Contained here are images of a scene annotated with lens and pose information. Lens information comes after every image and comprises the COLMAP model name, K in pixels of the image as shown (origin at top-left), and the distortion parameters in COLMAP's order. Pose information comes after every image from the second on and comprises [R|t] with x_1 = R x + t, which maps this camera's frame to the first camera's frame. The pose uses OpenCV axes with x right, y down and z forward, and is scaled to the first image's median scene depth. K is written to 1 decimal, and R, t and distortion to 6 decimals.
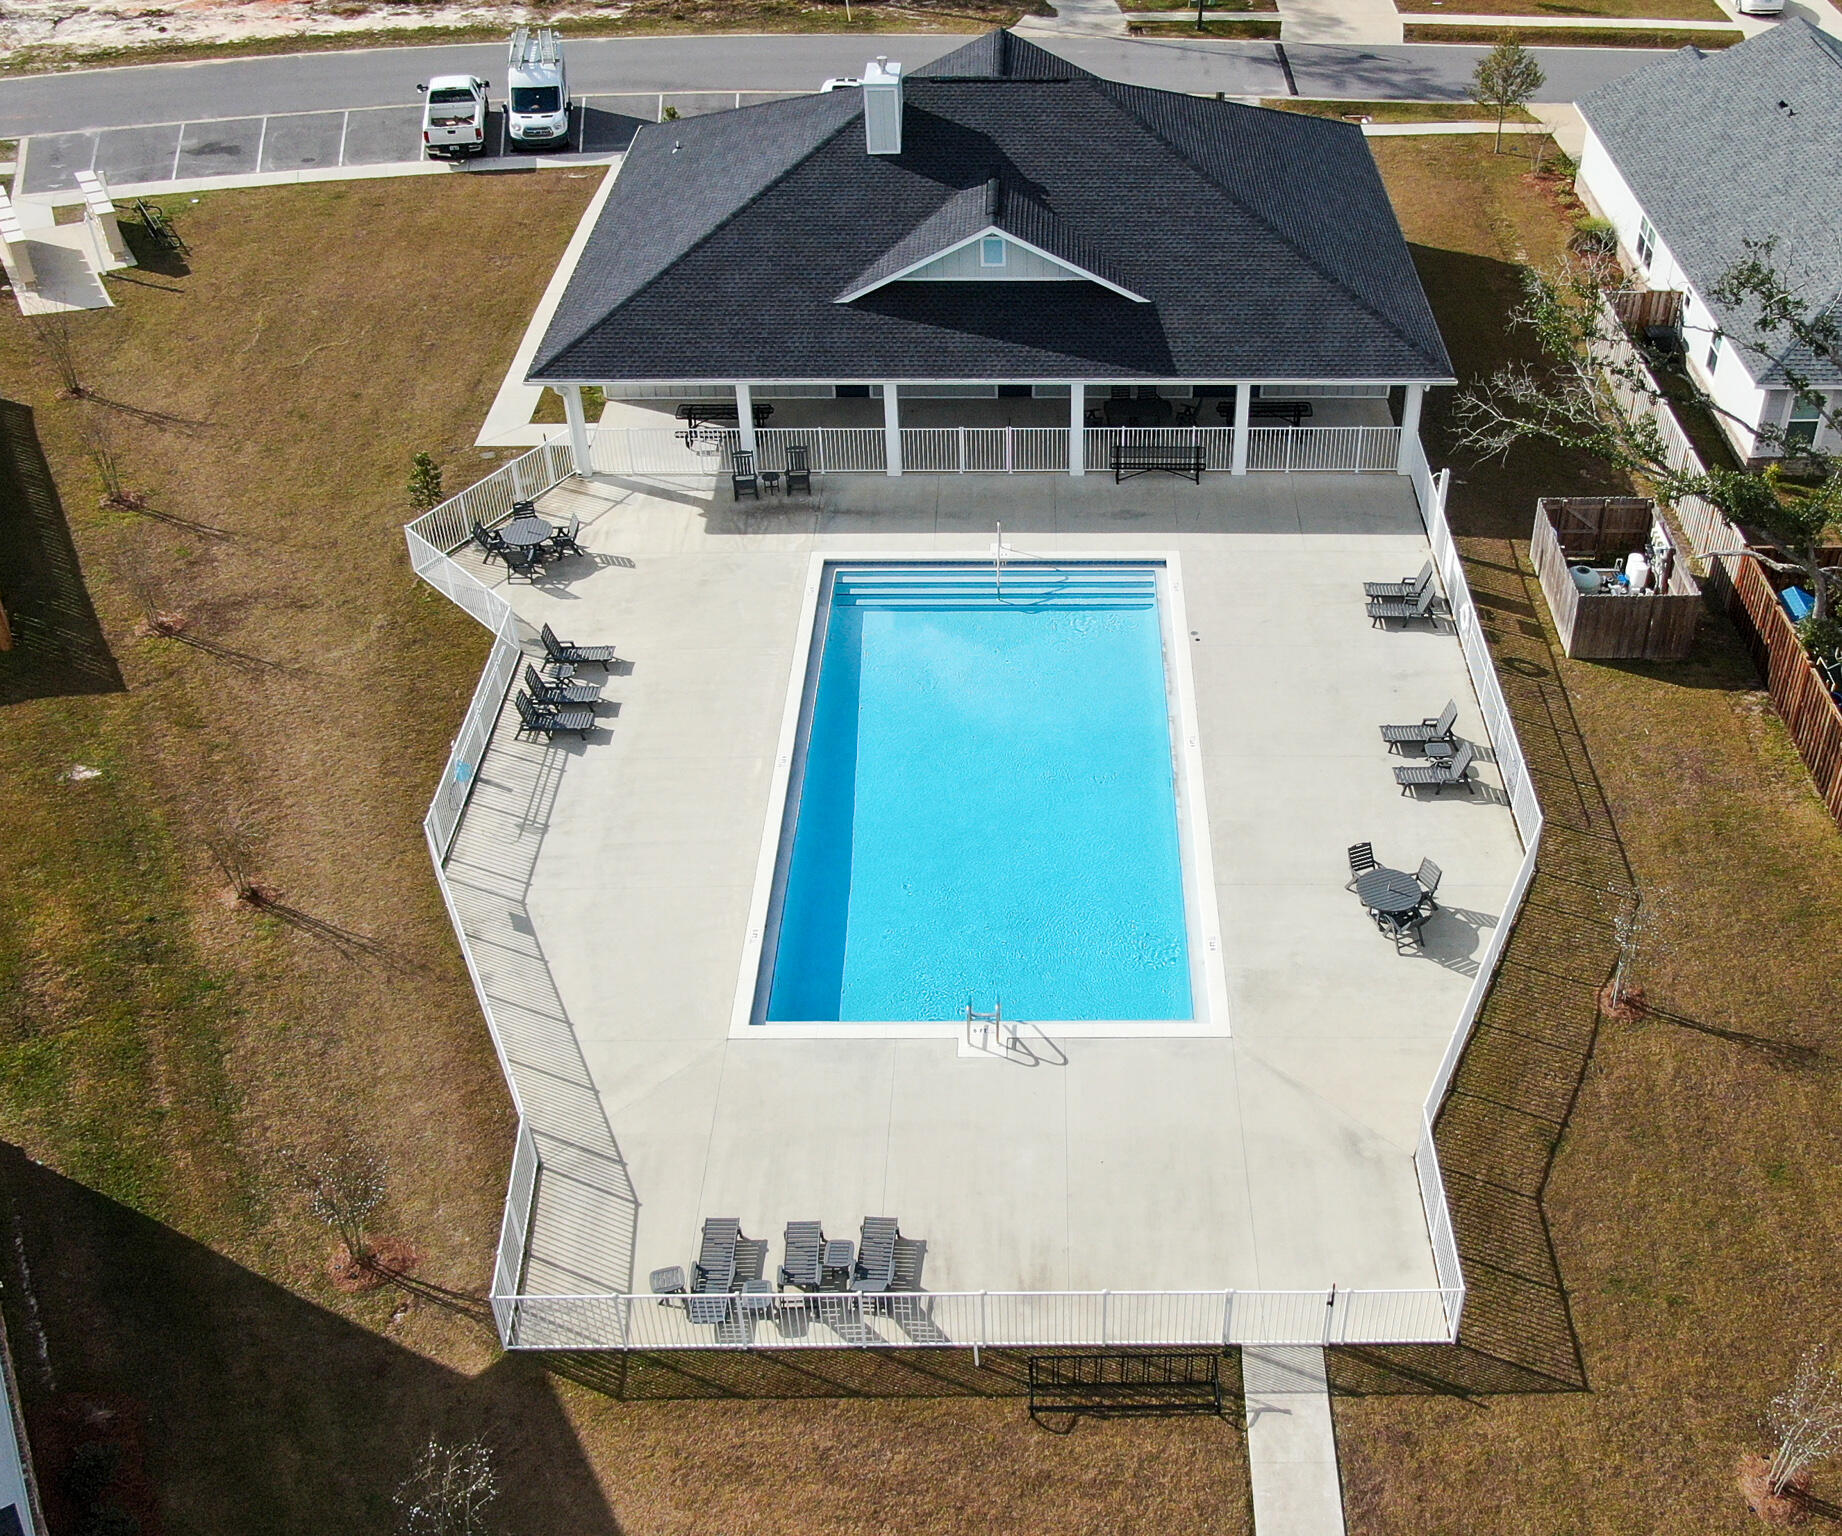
lens RADIAL K [[1986.2, 0, 1055.2], [0, 1986.2, 767.7], [0, 0, 1]] dist [-0.010173, -0.001752]
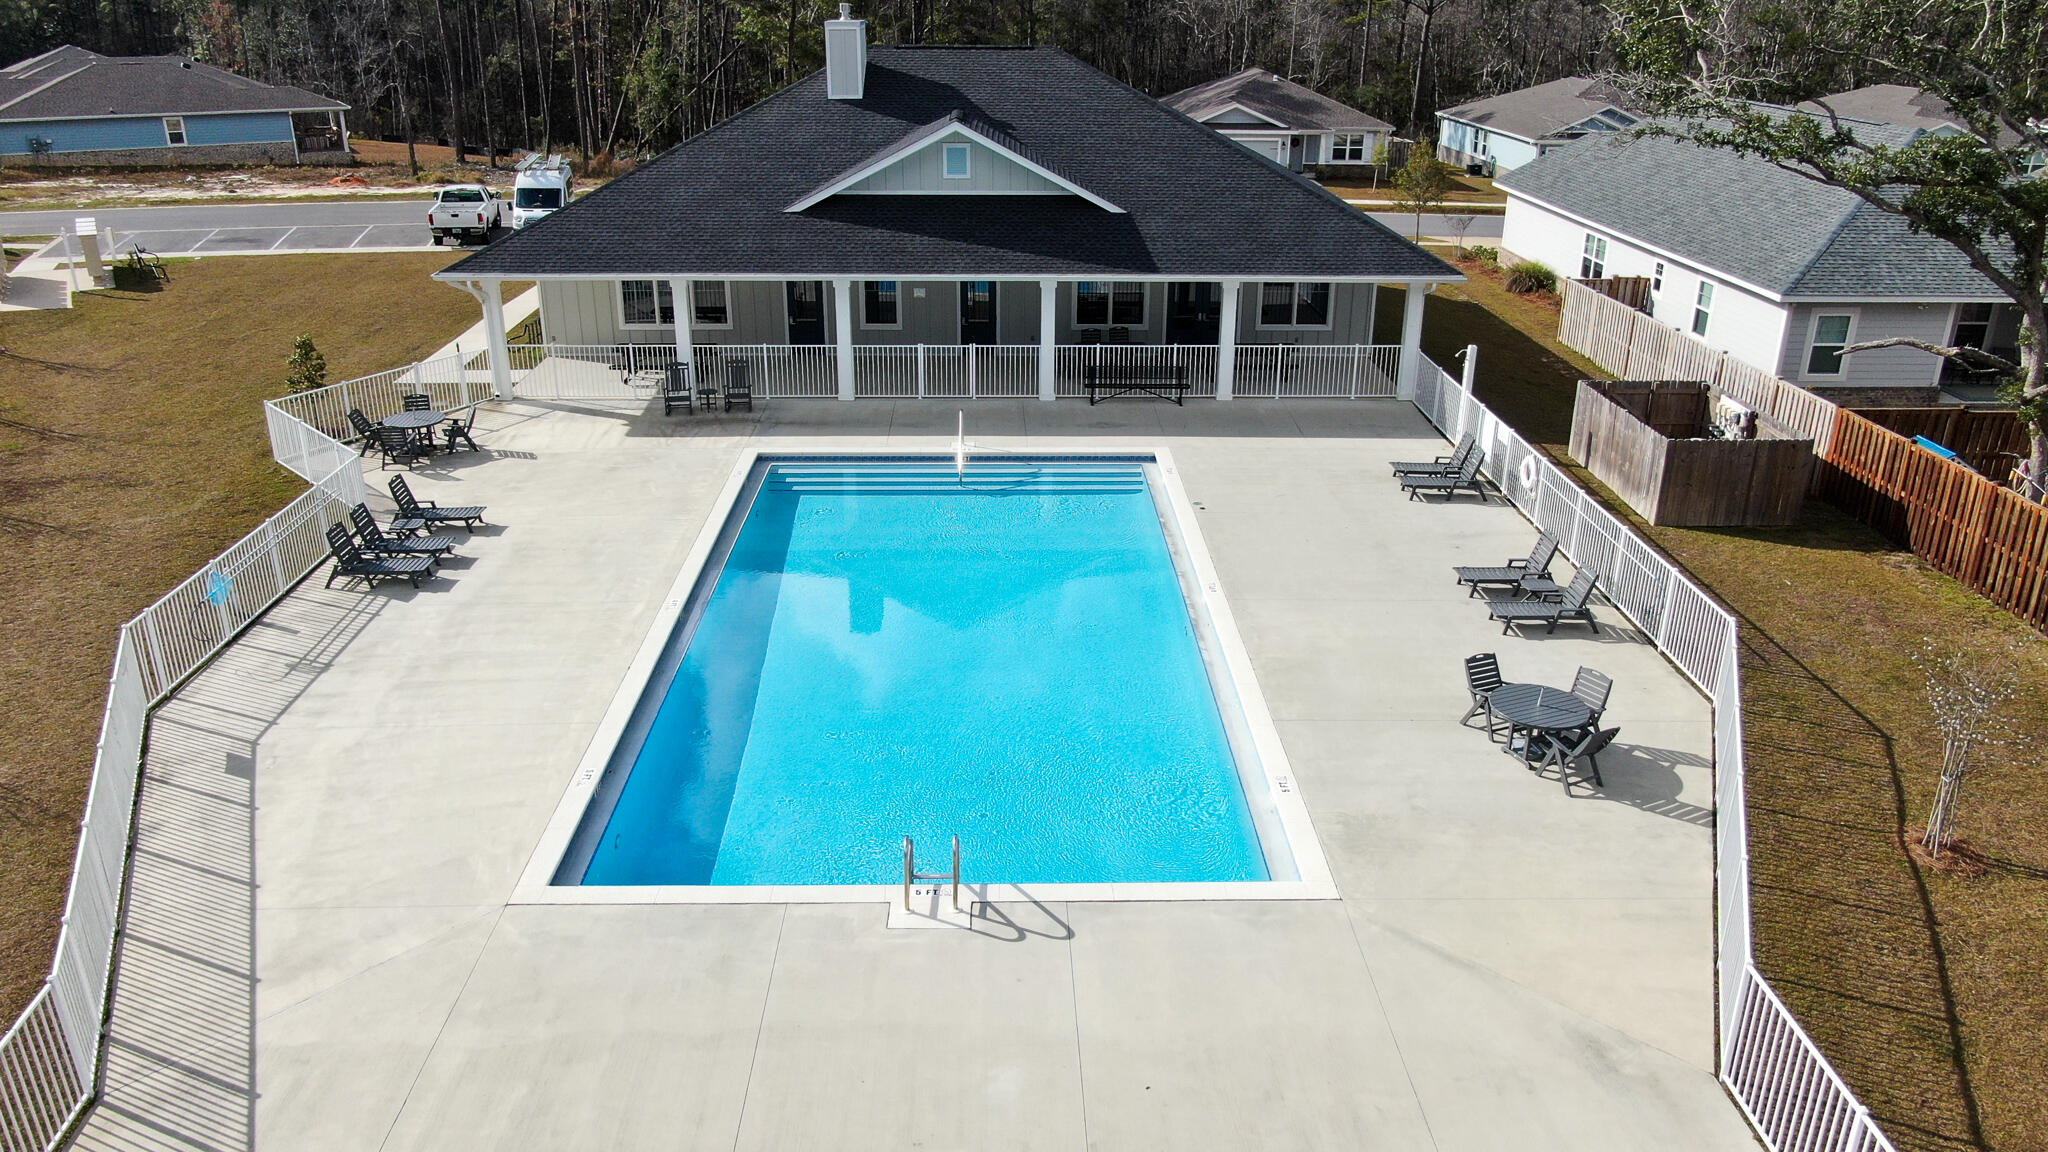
lens RADIAL K [[1478.0, 0, 1024.0], [0, 1478.0, 576.0], [0, 0, 1]] dist [-0.020530, 0.013175]
pose [[0.999886, -0.001684, 0.014993, -0.011250], [0.005565, 0.964845, -0.262762, 0.121394], [-0.014023, 0.262816, 0.964744, 0.413745]]
